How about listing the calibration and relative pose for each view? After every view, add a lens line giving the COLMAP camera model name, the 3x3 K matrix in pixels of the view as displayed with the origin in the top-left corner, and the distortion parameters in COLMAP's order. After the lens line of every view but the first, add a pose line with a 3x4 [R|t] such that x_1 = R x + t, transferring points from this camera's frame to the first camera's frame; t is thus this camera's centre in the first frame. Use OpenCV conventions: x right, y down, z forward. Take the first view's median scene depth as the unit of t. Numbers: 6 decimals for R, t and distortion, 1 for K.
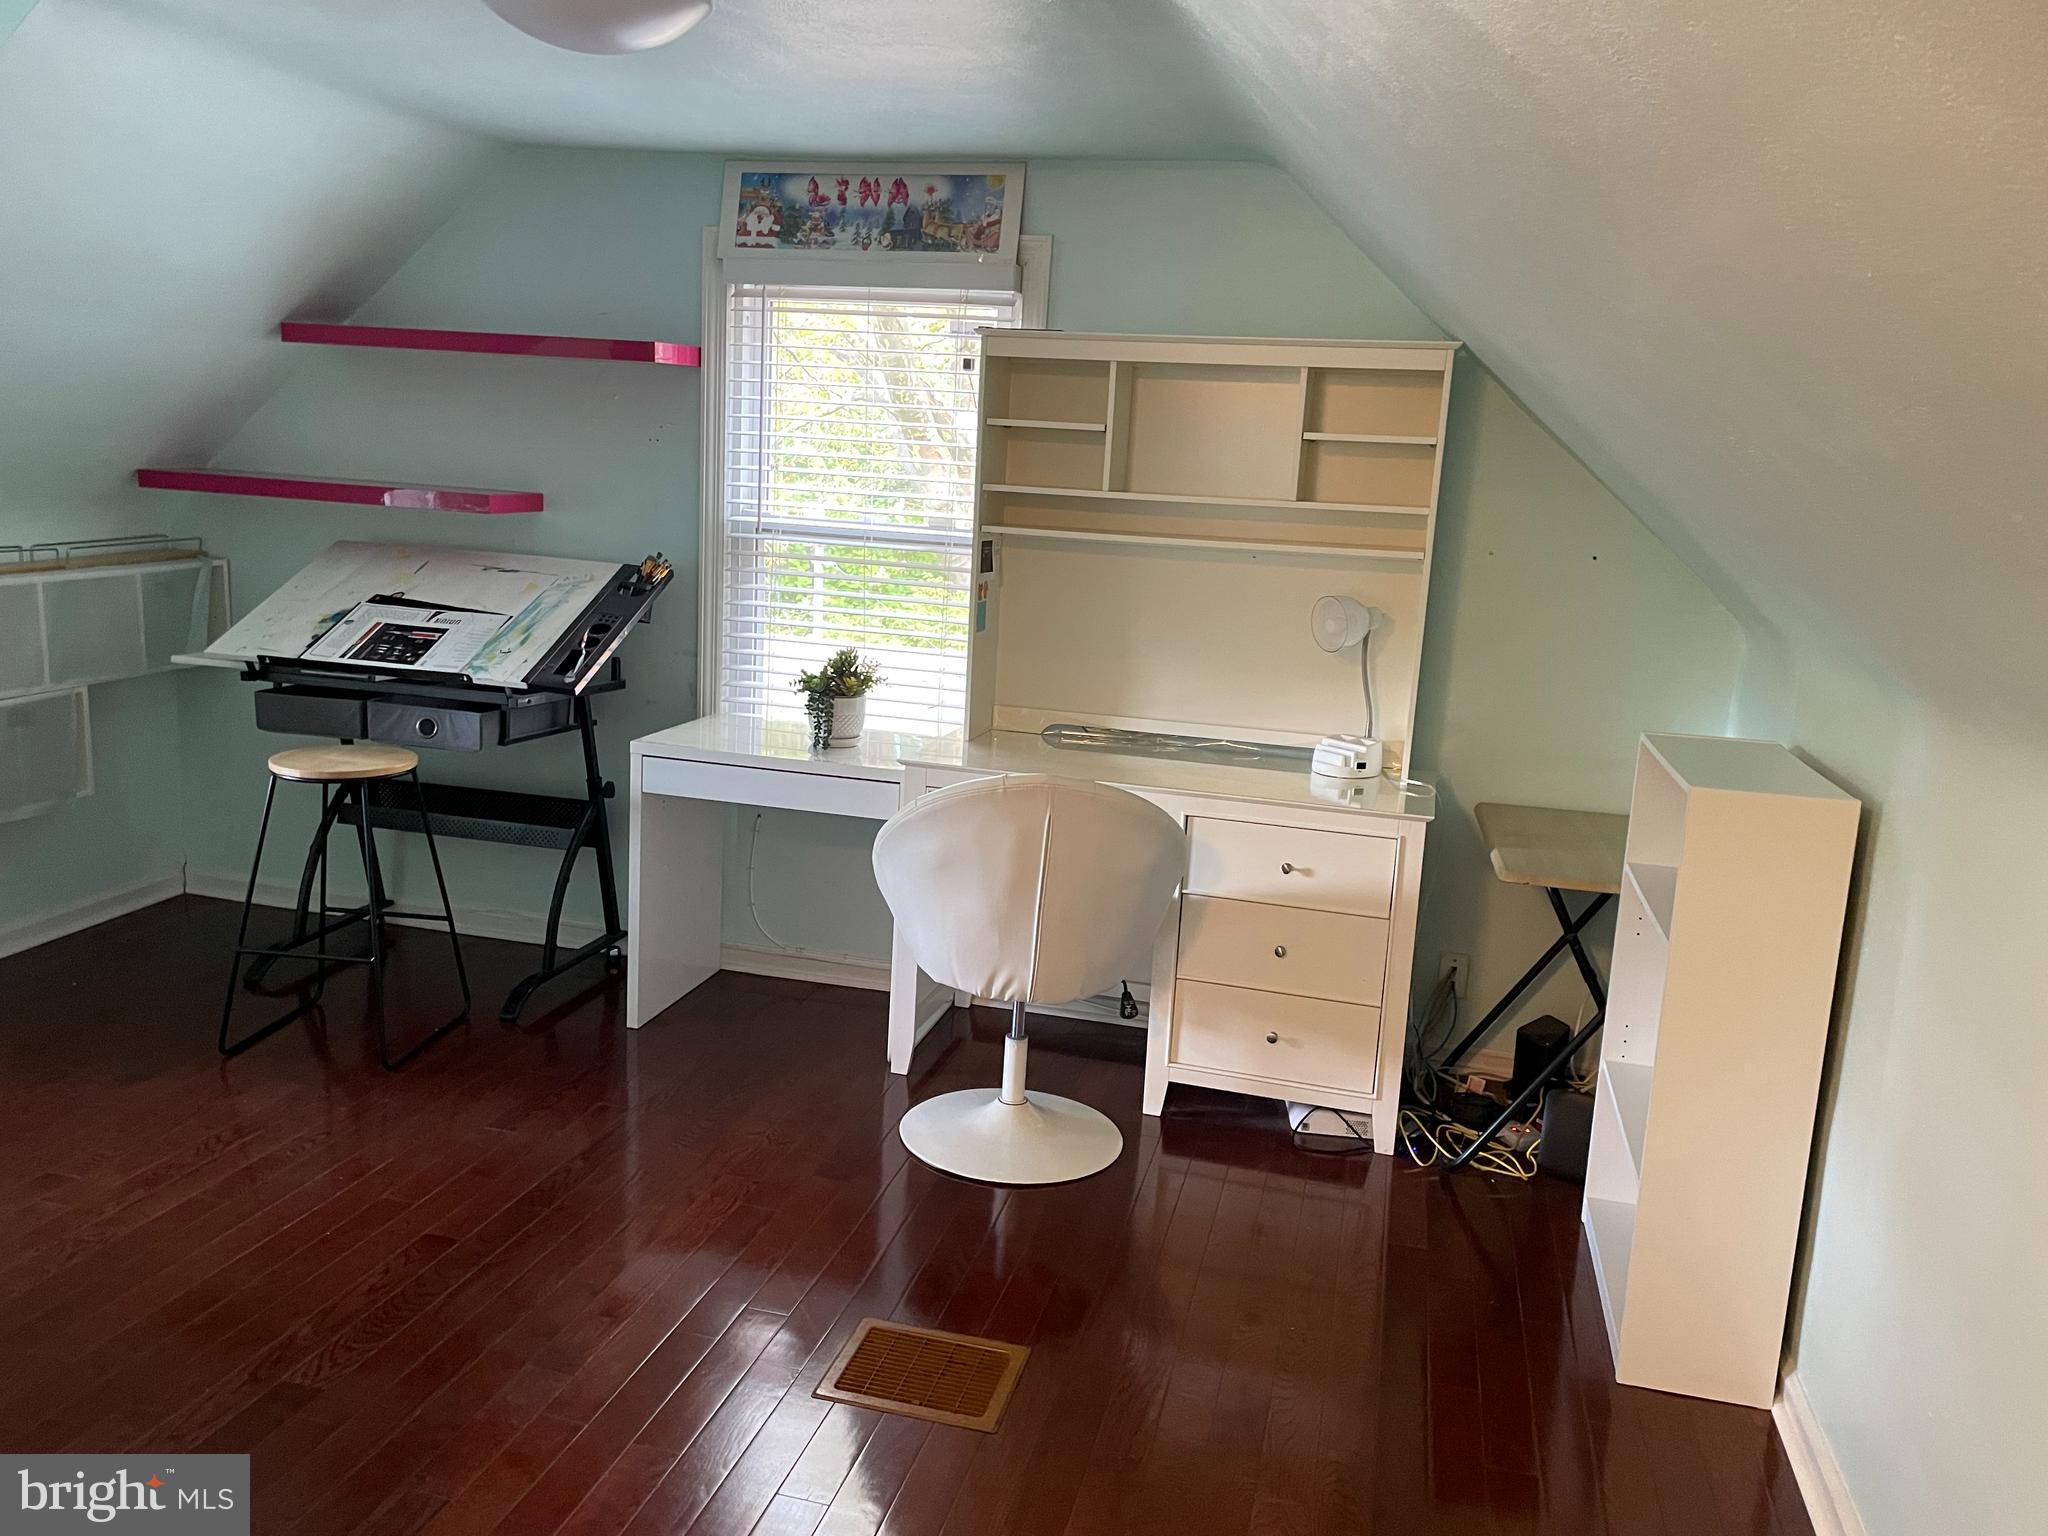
lens RADIAL K [[1553.5, 0, 1022.7], [0, 1553.5, 776.8], [0, 0, 1]] dist [0.091998, -0.107879]
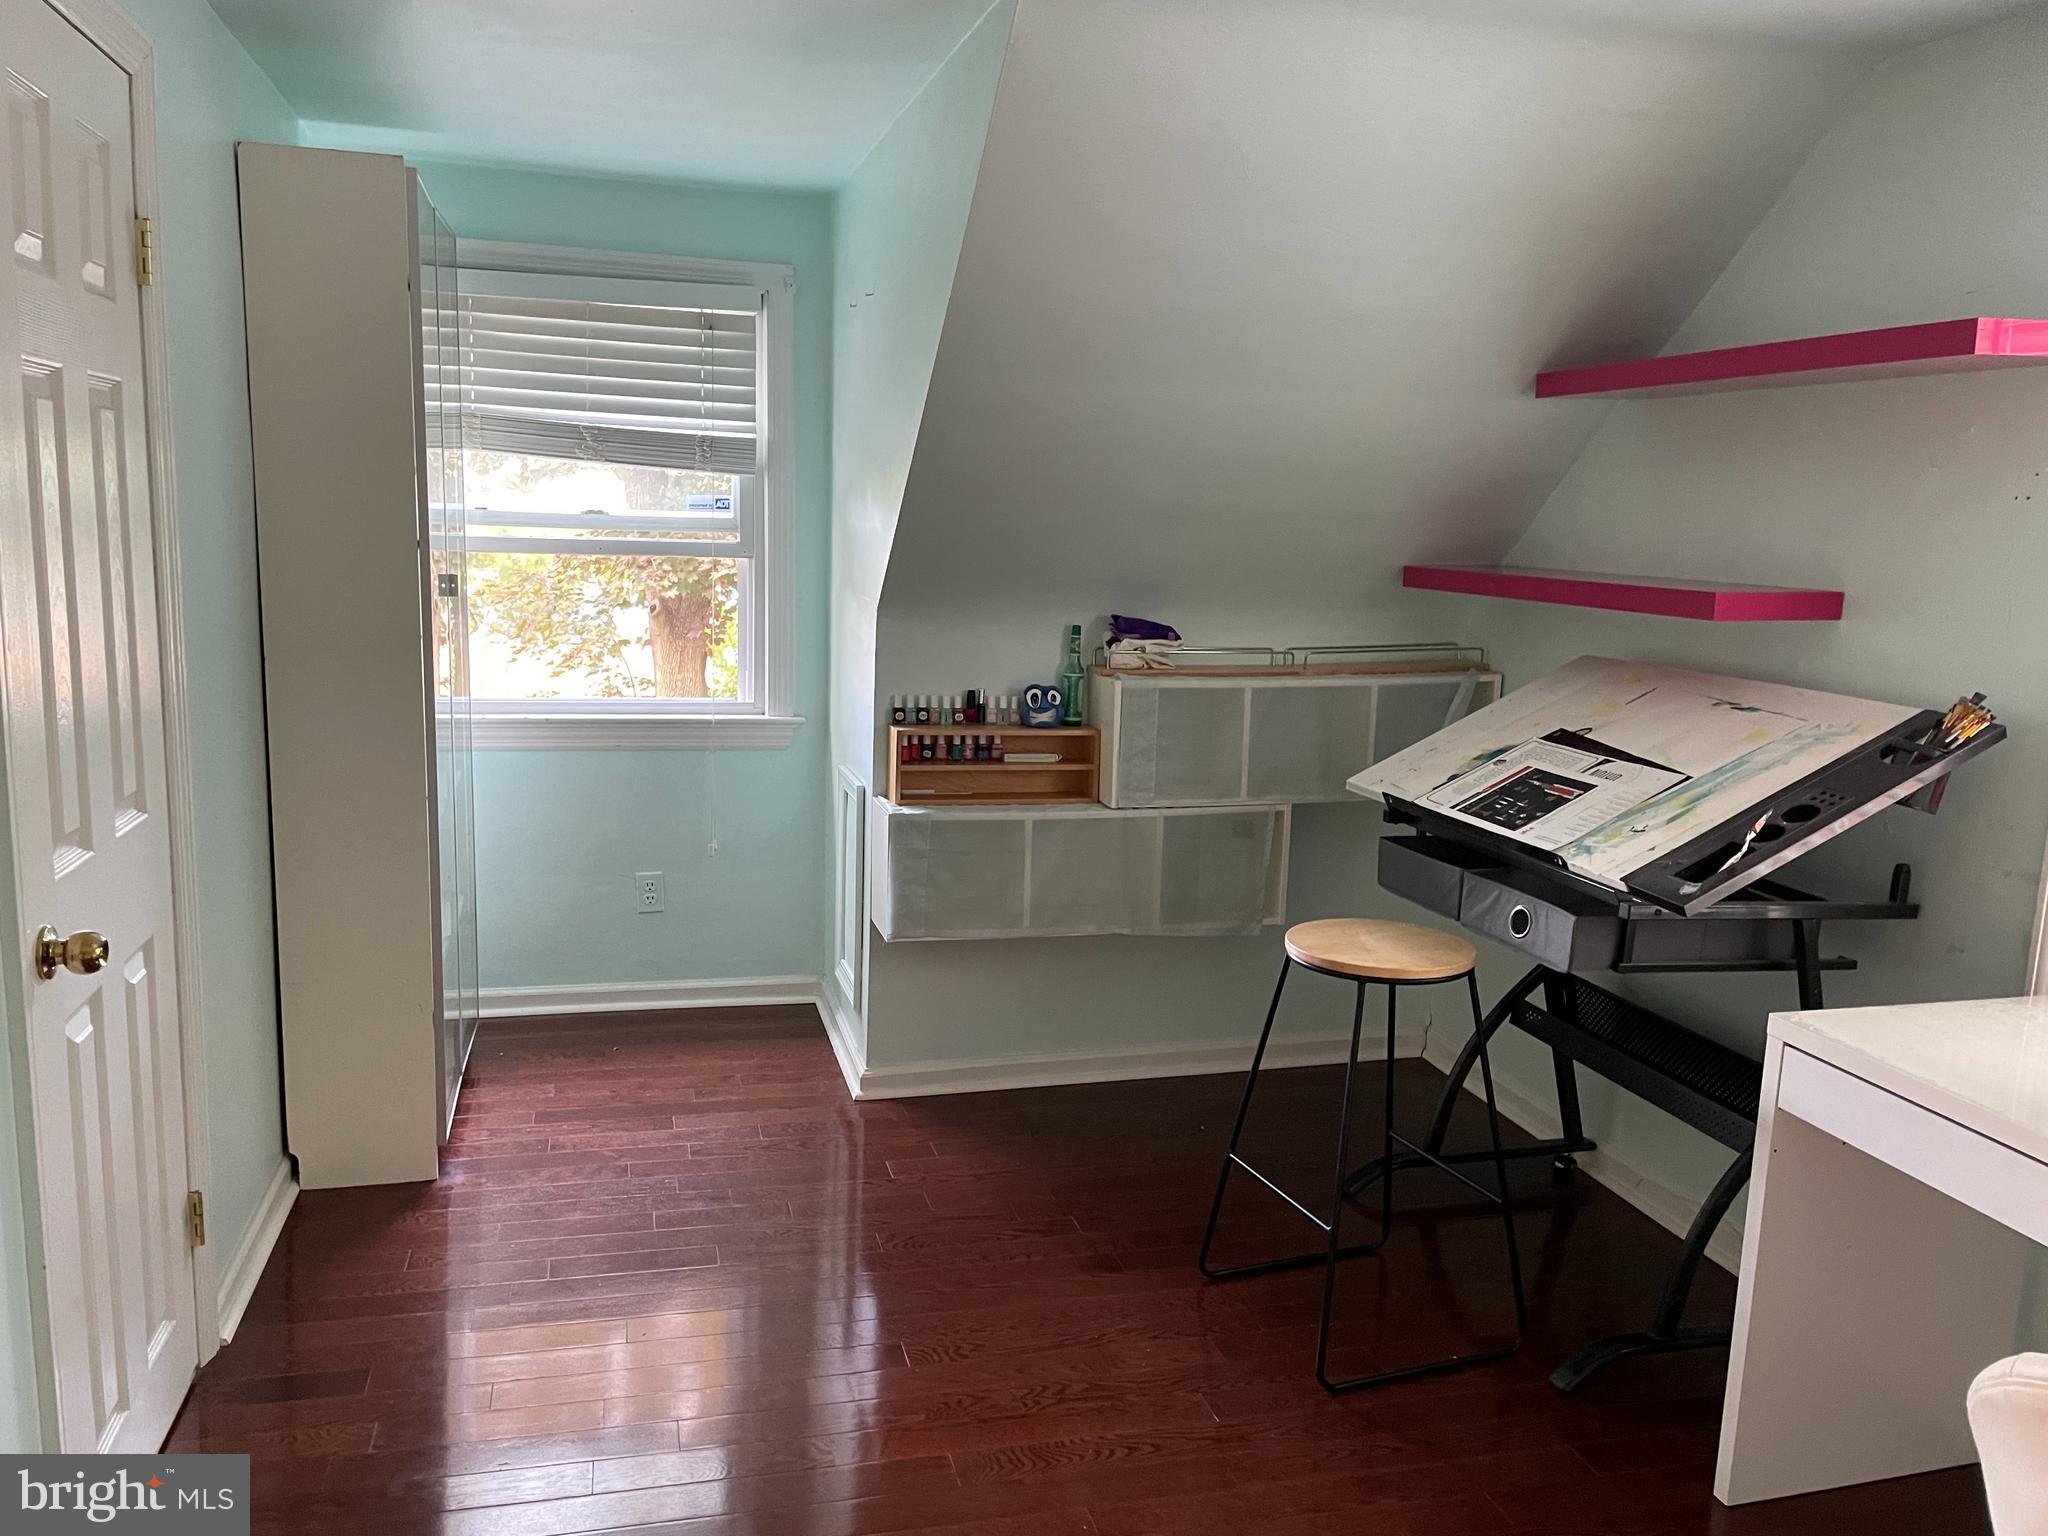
lens RADIAL K [[1553.5, 0, 1022.7], [0, 1553.5, 776.8], [0, 0, 1]] dist [0.091998, -0.107879]
pose [[0.480479, 0.108193, -0.870307, 0.103035], [-0.174728, 0.984276, 0.025897, -0.070211], [0.859424, 0.139624, 0.491828, 0.439351]]
